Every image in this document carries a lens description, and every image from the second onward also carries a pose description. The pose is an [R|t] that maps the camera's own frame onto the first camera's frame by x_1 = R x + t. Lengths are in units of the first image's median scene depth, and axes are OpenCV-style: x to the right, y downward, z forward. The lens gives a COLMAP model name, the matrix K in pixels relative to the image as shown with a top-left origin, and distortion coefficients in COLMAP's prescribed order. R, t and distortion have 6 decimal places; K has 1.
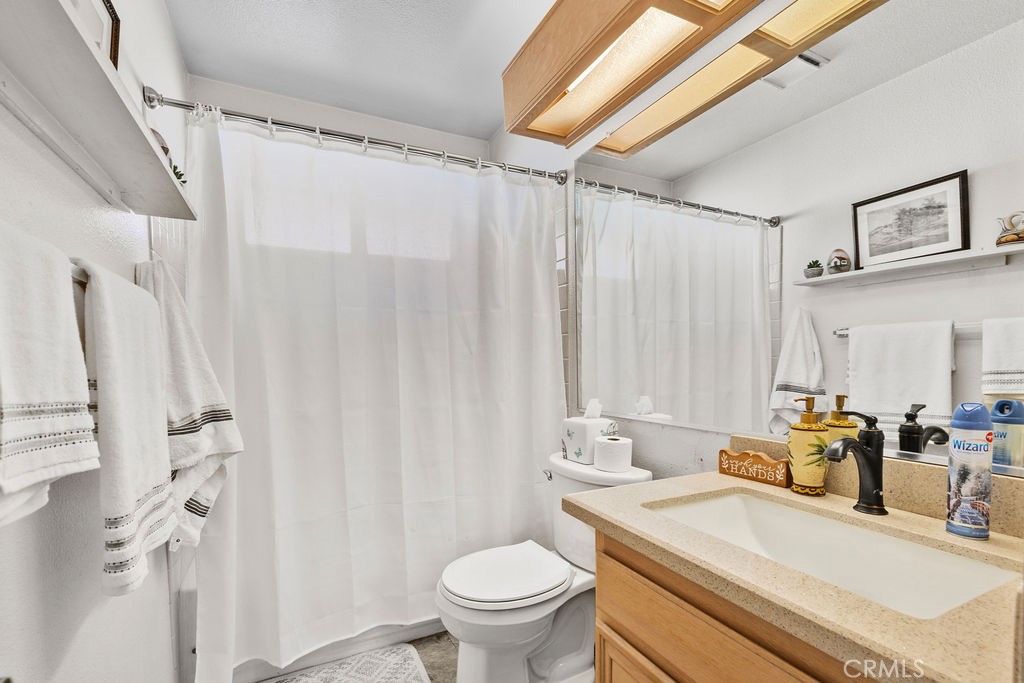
lens RADIAL K [[436.9, 0, 506.2], [0, 436.9, 340.6], [0, 0, 1]] dist [-0.000726, 0.000019]
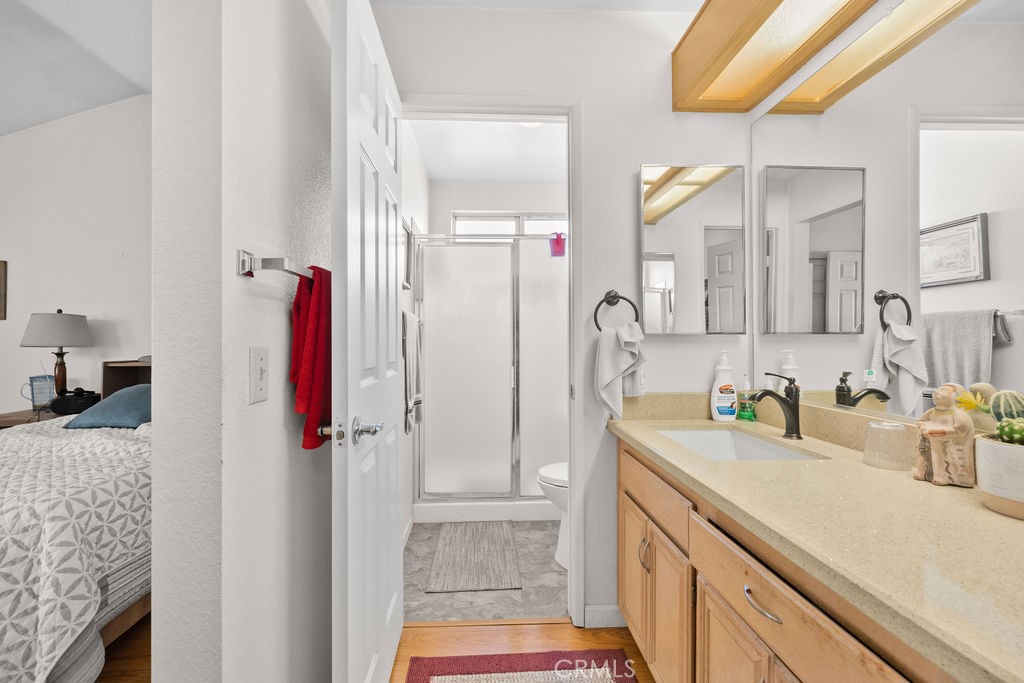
lens RADIAL K [[431.2, 0, 502.7], [0, 431.2, 338.2], [0, 0, 1]] dist [0.001794, 0.000294]
pose [[0.907702, -0.007888, -0.419541, 0.539450], [0.024430, 0.999121, 0.034070, -0.047878], [0.418904, -0.041175, 0.907097, -0.846068]]
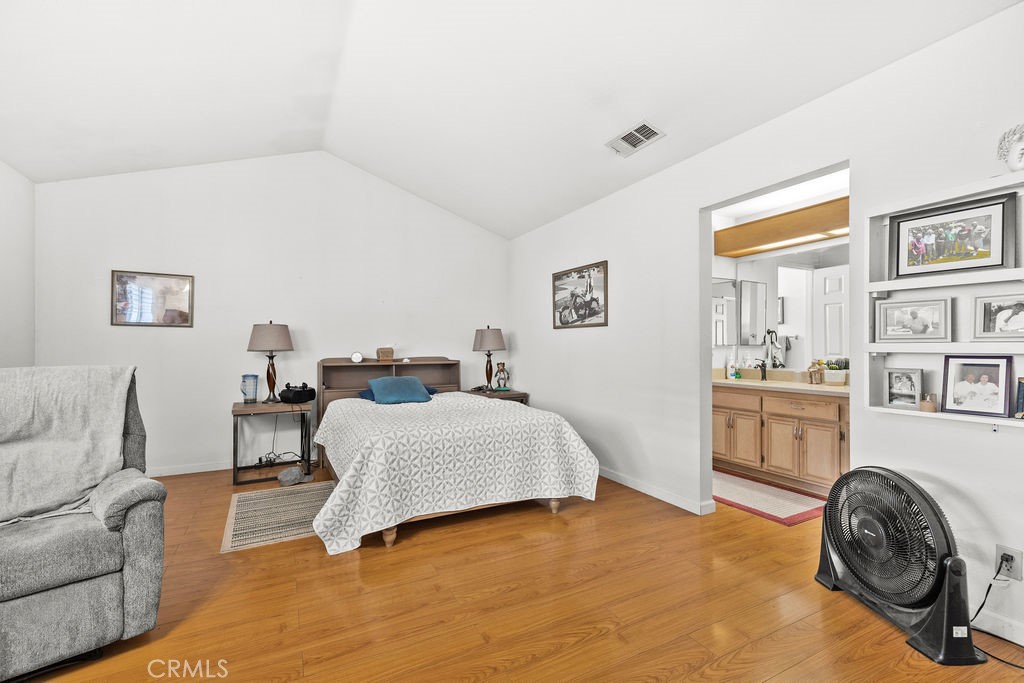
lens RADIAL K [[436.9, 0, 506.2], [0, 436.9, 340.6], [0, 0, 1]] dist [-0.000726, 0.000019]
pose [[0.999934, -0.002175, -0.011265, -1.884162], [0.002528, 0.999504, 0.031402, -0.192465], [0.011192, -0.031428, 0.999443, -3.720944]]
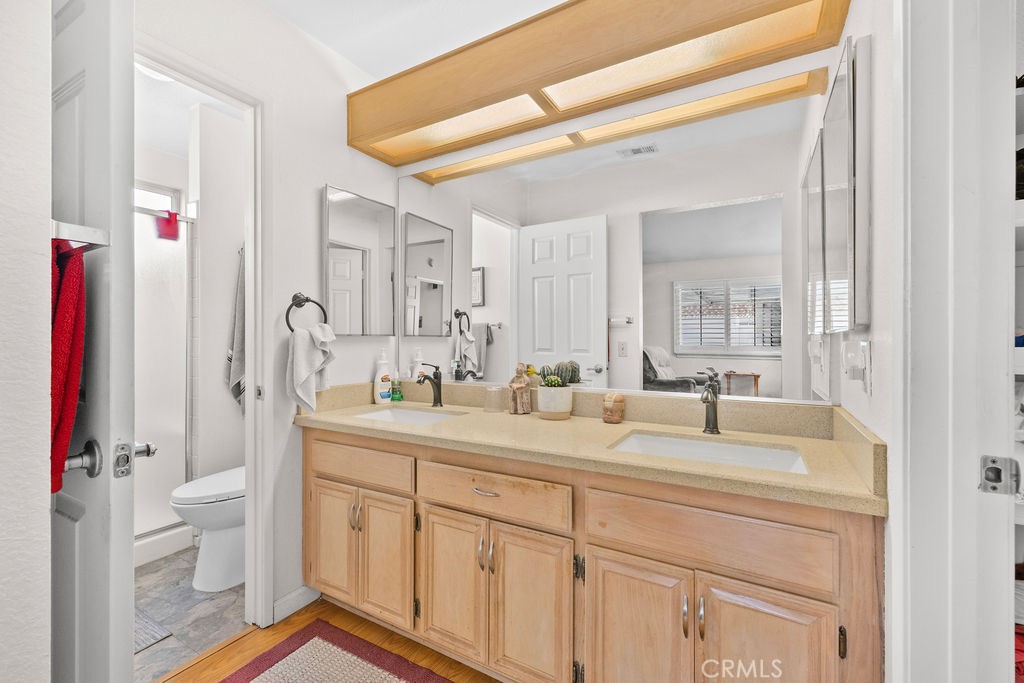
lens RADIAL K [[436.9, 0, 506.2], [0, 436.9, 340.6], [0, 0, 1]] dist [-0.000726, 0.000019]
pose [[0.840786, -0.002464, 0.541363, -0.126019], [-0.023047, 0.998920, 0.040339, -0.065417], [-0.540877, -0.046393, 0.839821, -1.162569]]
